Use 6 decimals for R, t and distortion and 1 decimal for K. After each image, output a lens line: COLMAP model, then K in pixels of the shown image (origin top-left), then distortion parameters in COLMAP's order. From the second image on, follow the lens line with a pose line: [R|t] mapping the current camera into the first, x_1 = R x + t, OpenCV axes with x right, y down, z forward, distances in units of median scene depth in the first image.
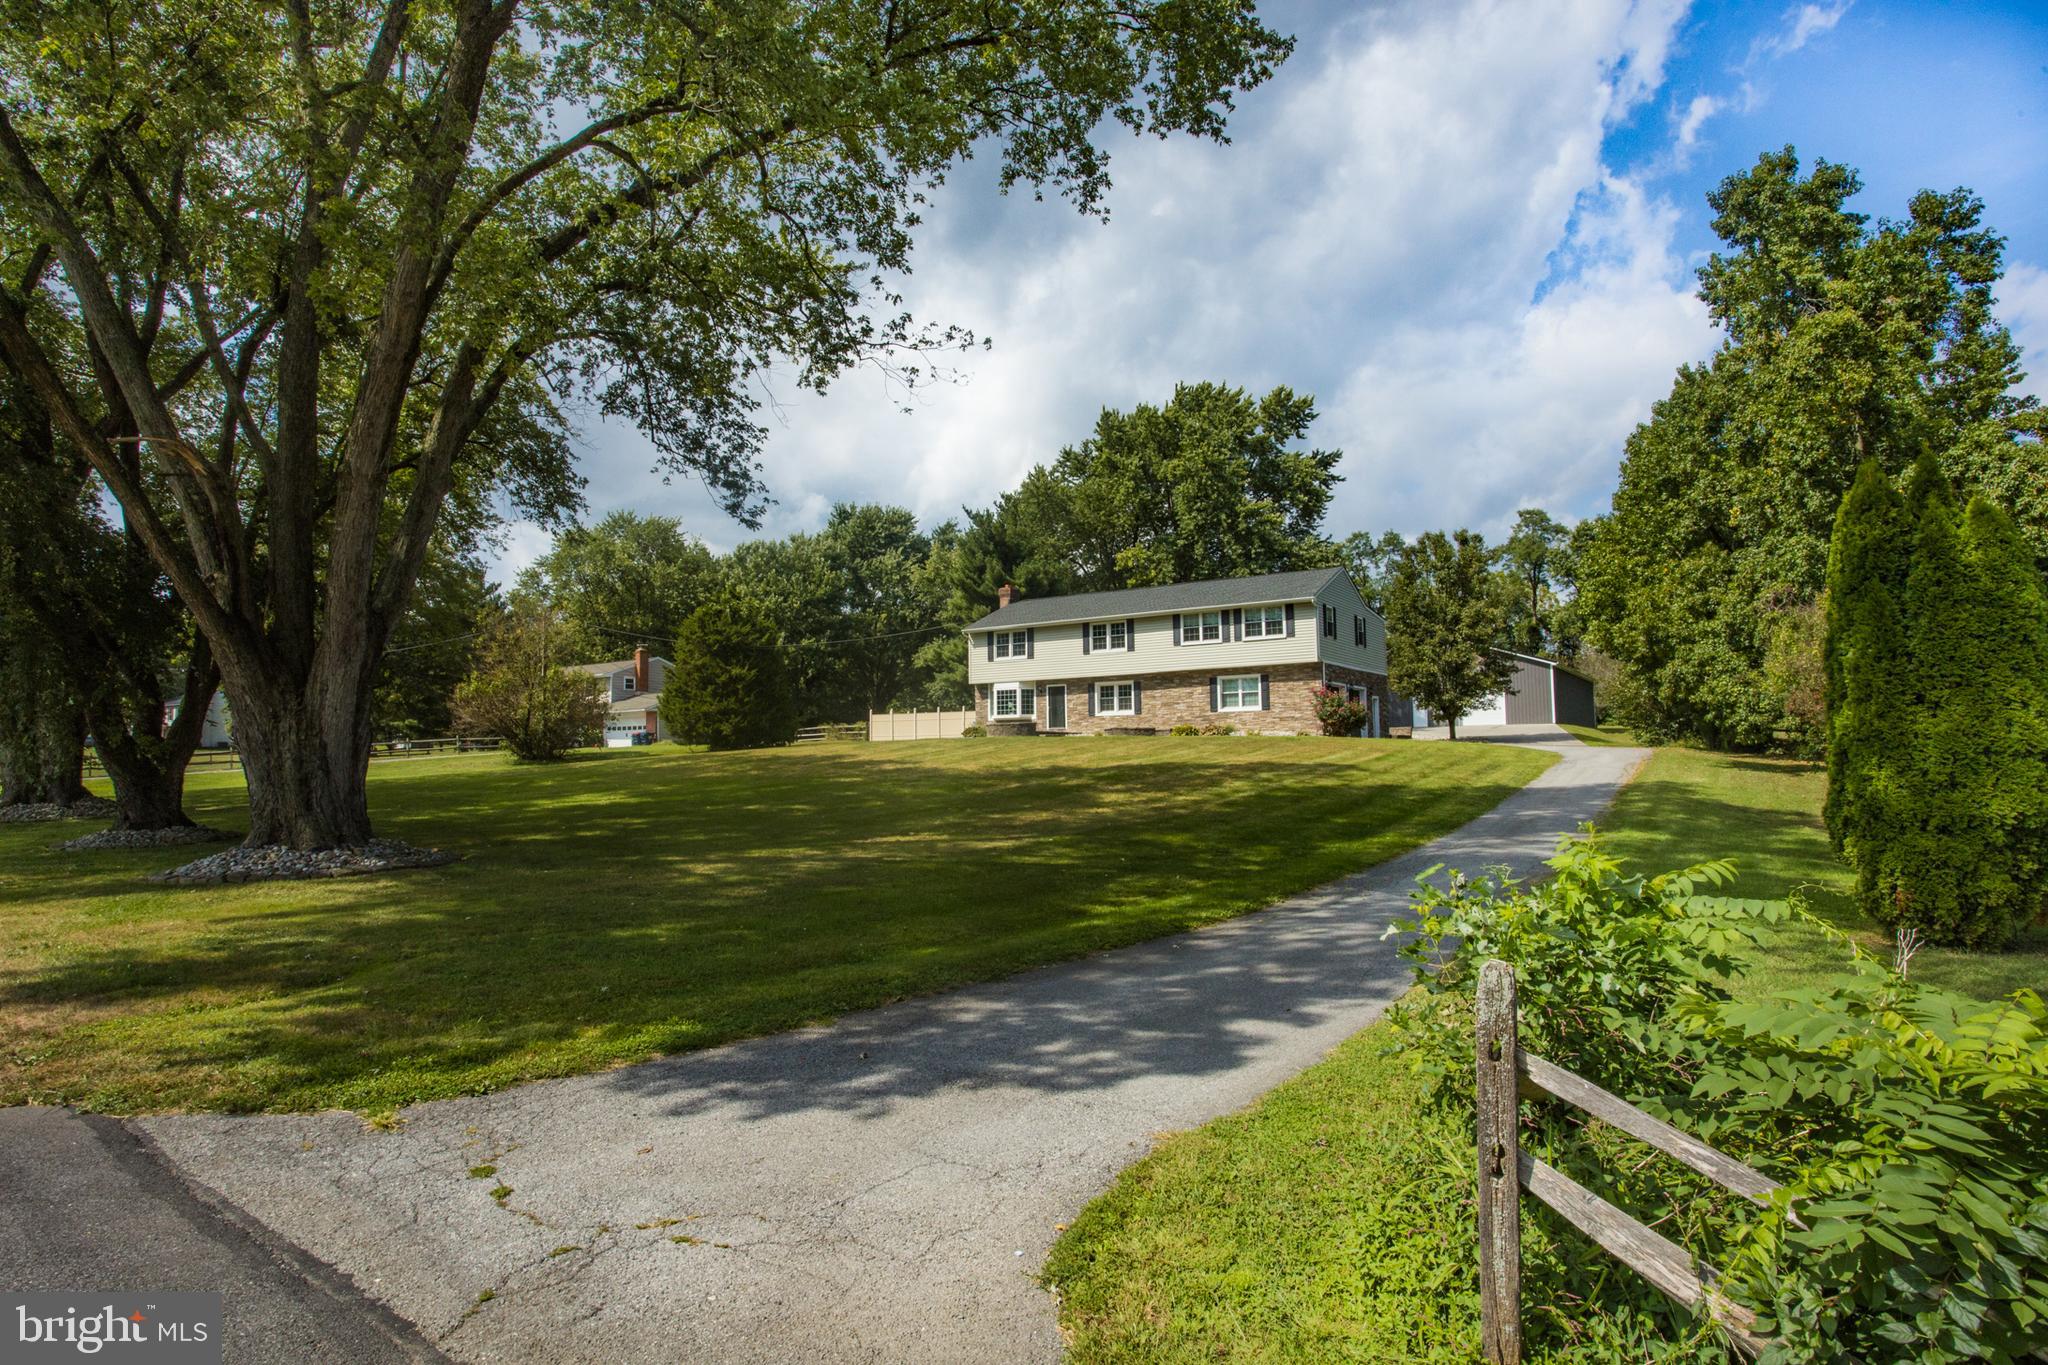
lens RADIAL K [[1201.0, 0, 1026.1], [0, 1201.0, 677.0], [0, 0, 1]] dist [-0.005341, -0.000388]
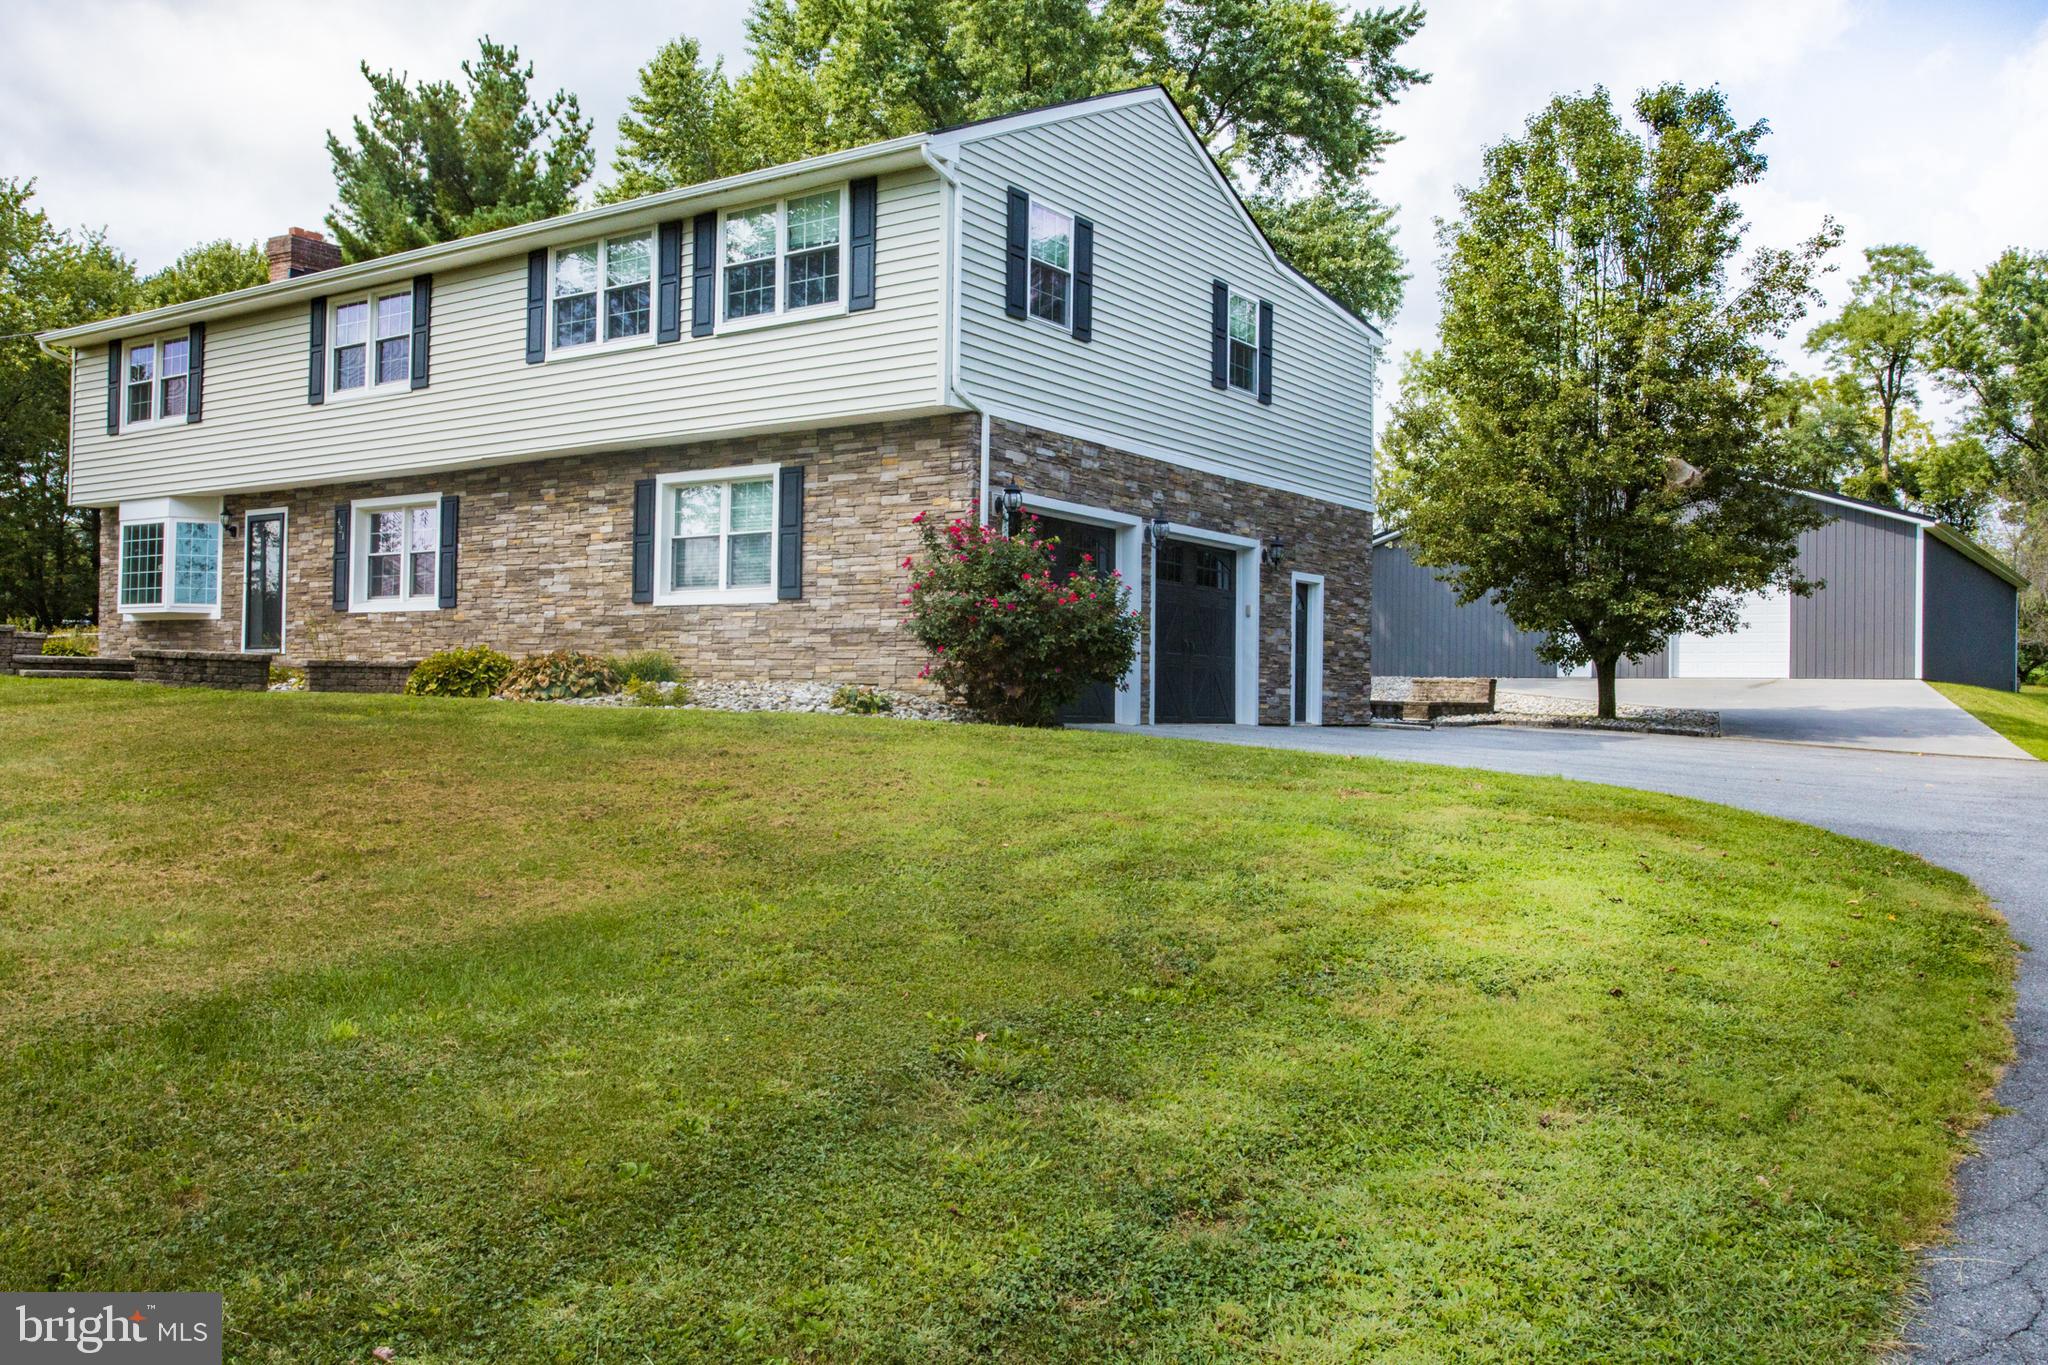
lens RADIAL K [[1710.8, 0, 1021.6], [0, 1710.8, 679.0], [0, 0, 1]] dist [0.040694, 0.007991]
pose [[0.997753, 0.030376, -0.059716, 0.221185], [-0.027011, 0.998045, 0.056364, 0.018006], [0.061311, -0.054624, 0.996623, 0.509045]]
